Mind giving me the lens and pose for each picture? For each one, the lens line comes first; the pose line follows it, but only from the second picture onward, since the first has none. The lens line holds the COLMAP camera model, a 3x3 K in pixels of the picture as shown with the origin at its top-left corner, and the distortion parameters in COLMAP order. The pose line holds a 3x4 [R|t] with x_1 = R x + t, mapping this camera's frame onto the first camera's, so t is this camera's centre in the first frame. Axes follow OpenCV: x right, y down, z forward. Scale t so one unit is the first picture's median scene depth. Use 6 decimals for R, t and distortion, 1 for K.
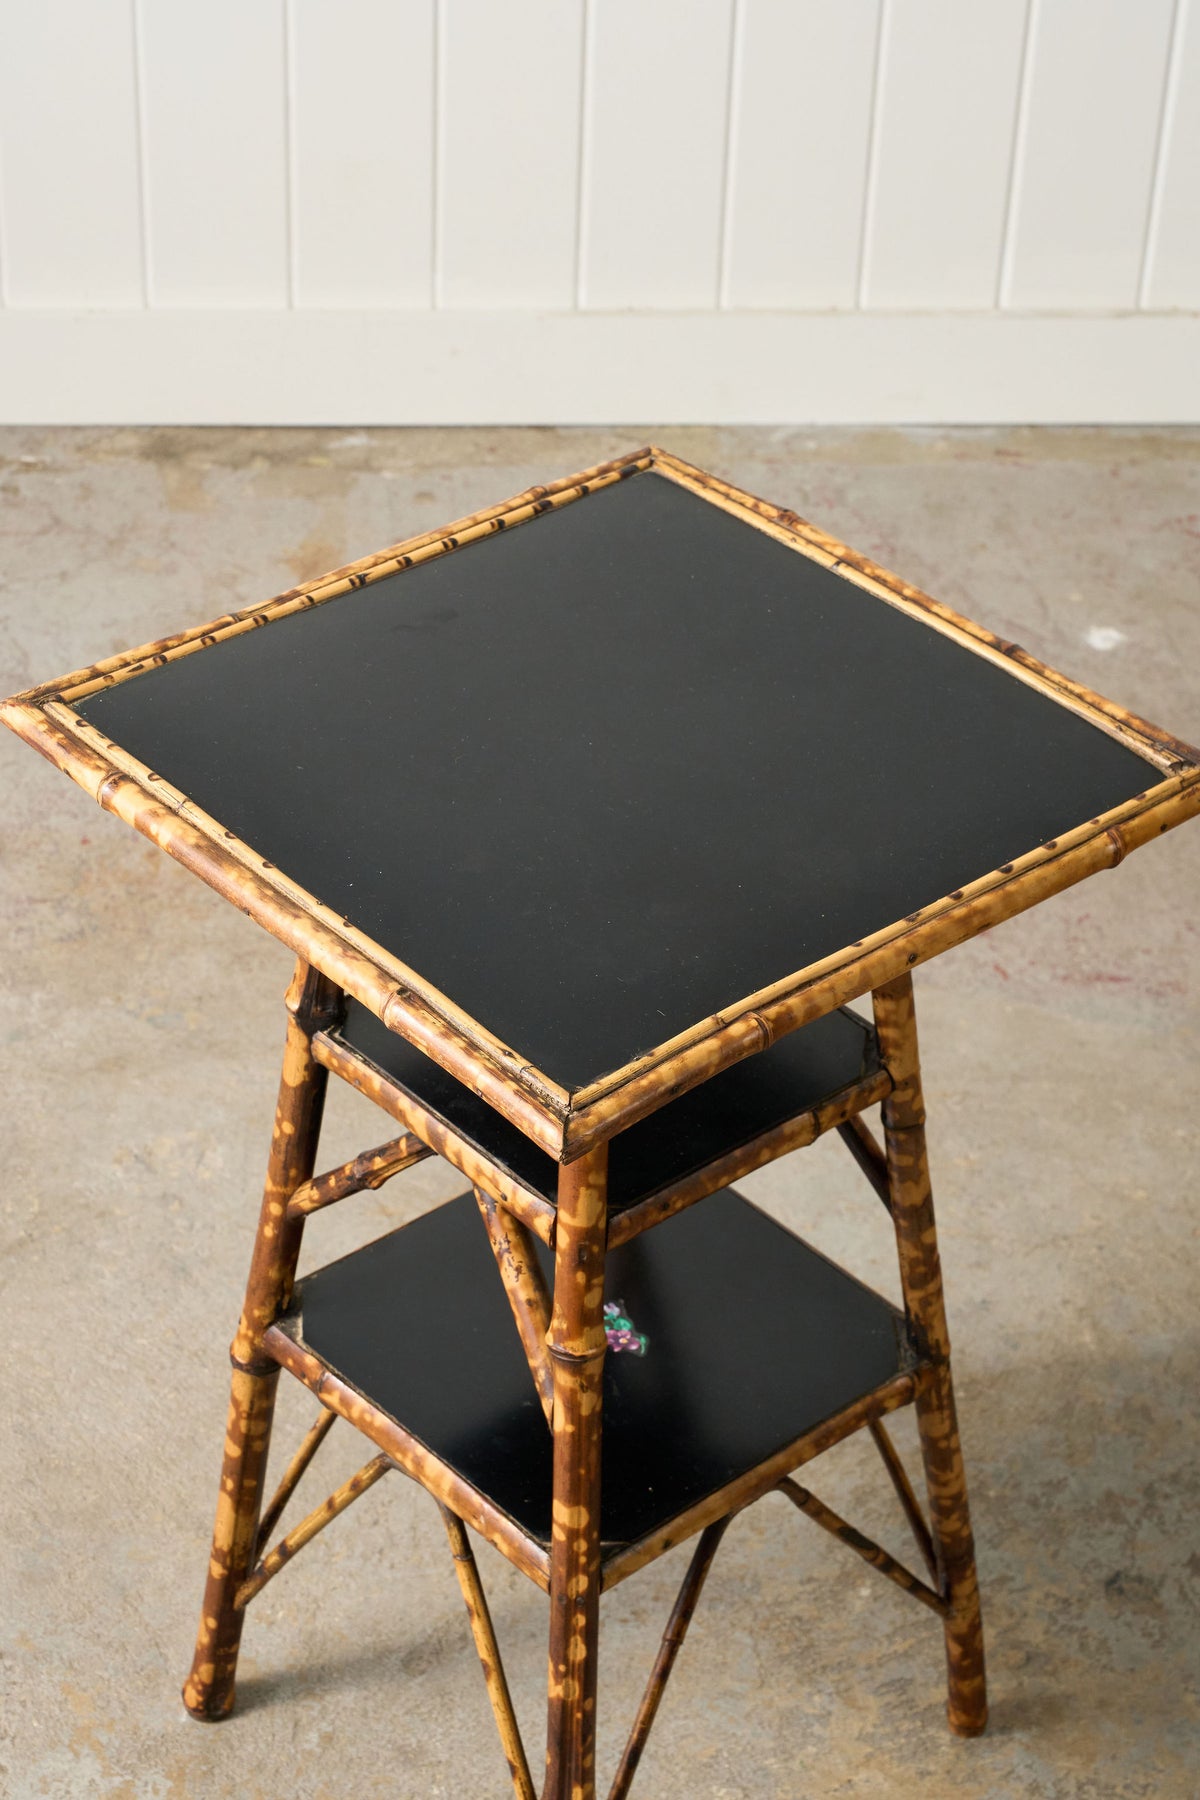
lens RADIAL K [[3592.8, 0, 593.1], [0, 3592.8, 764.9], [0, 0, 1]] dist [0.017228, -0.021535]
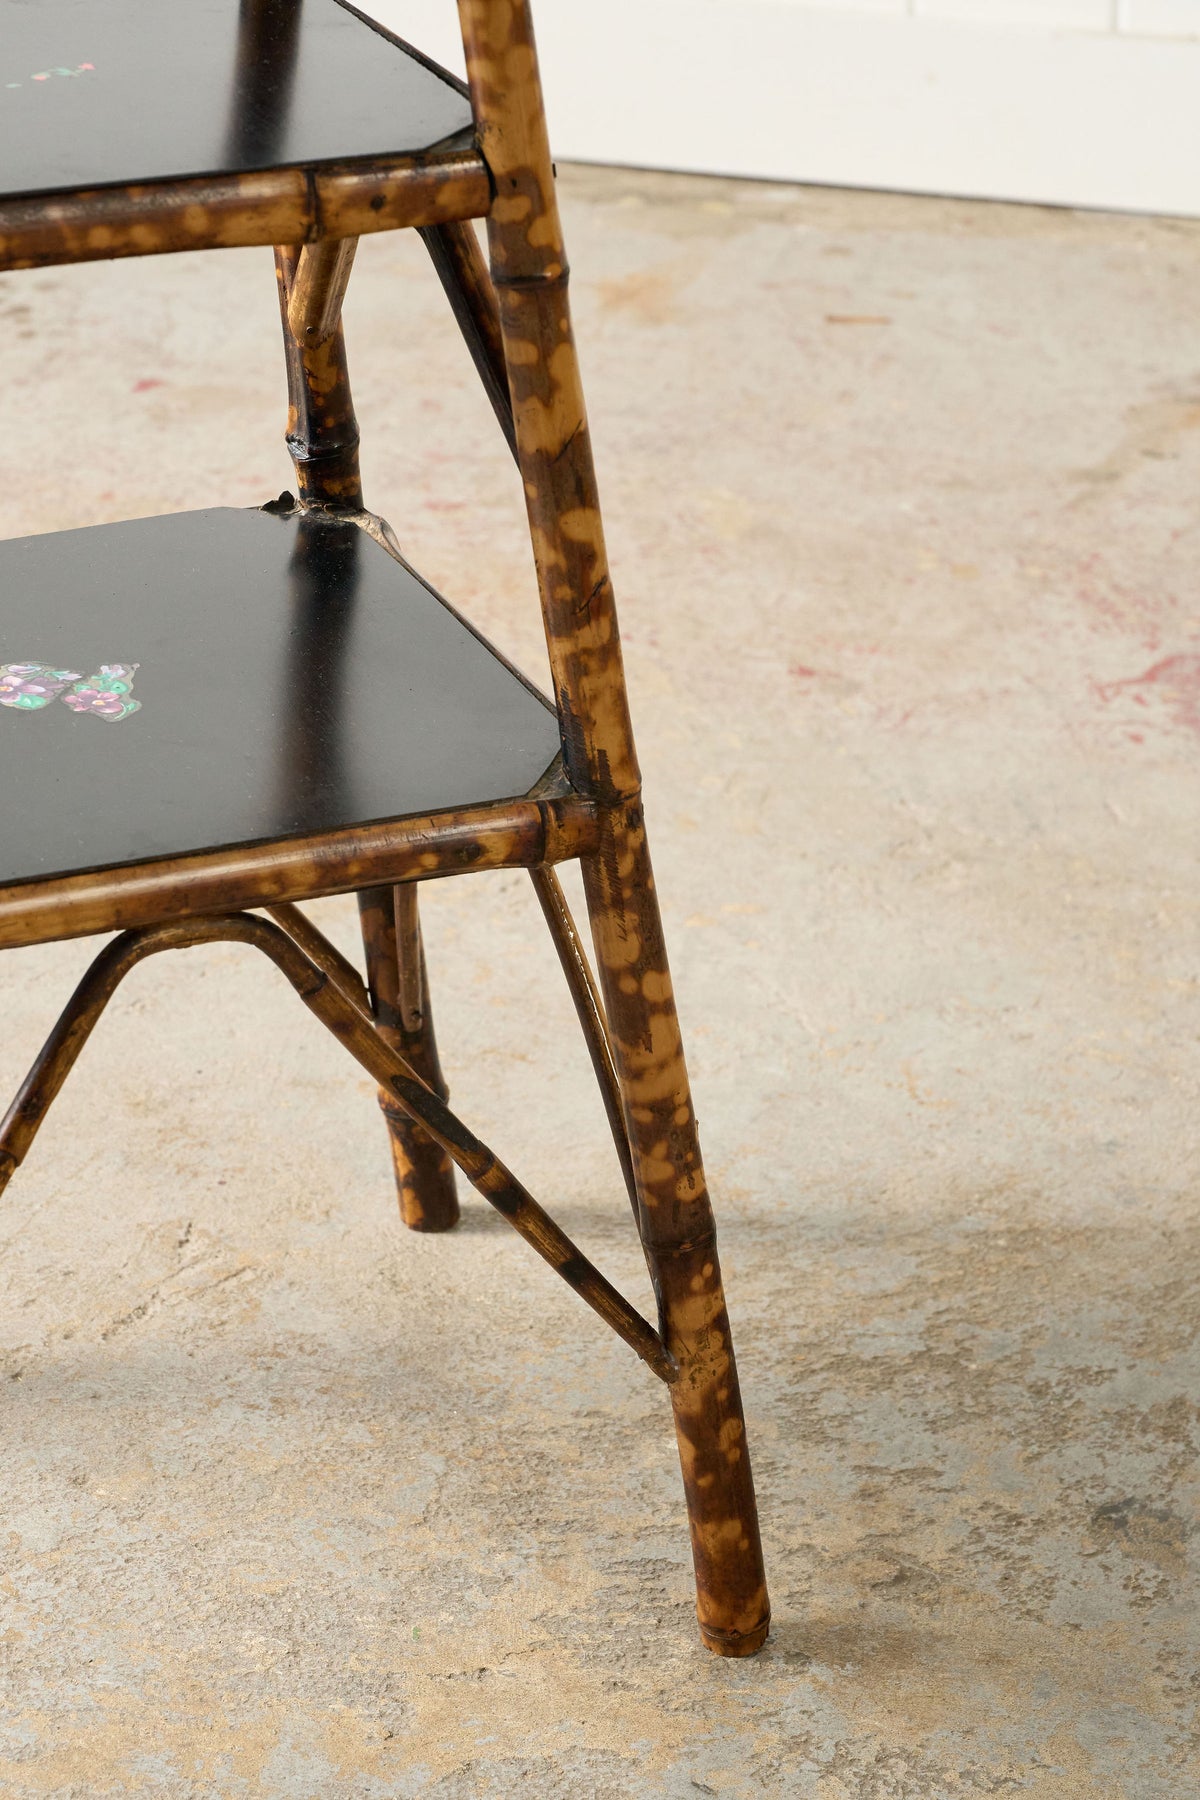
lens RADIAL K [[4474.8, 0, 593.5], [0, 4474.8, 662.0], [0, 0, 1]] dist [-0.021444, 0.179850]
pose [[0.948350, 0.109320, -0.297795, 0.299698], [-0.163557, 0.972853, -0.163726, 0.260395], [0.271813, 0.203976, 0.940485, 0.344755]]
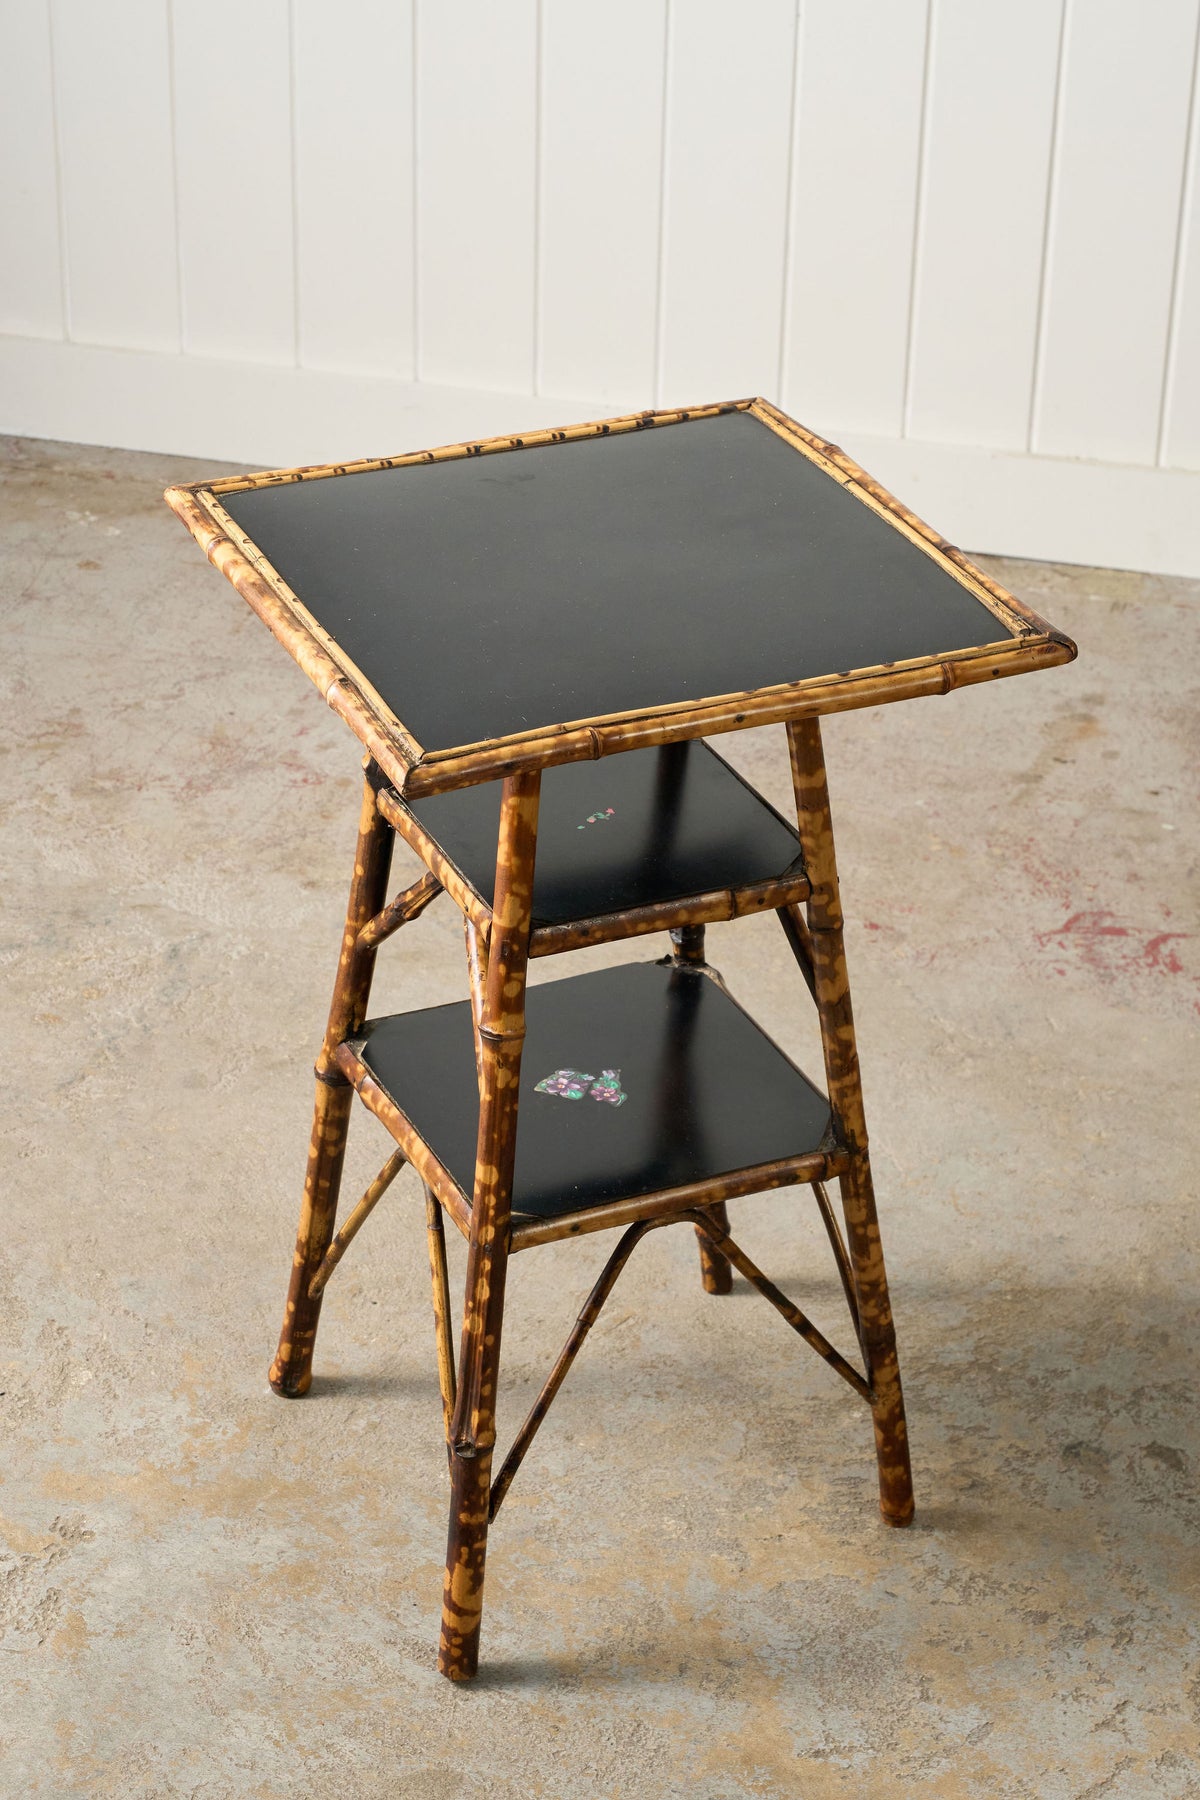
lens RADIAL K [[3745.4, 0, 593.8], [0, 3745.4, 744.7], [0, 0, 1]] dist [-0.003309, 0.029219]
pose [[0.956132, 0.126843, -0.264049, 0.328576], [-0.156221, 0.983303, -0.093327, 0.163758], [0.247802, 0.130483, 0.959983, -0.245787]]
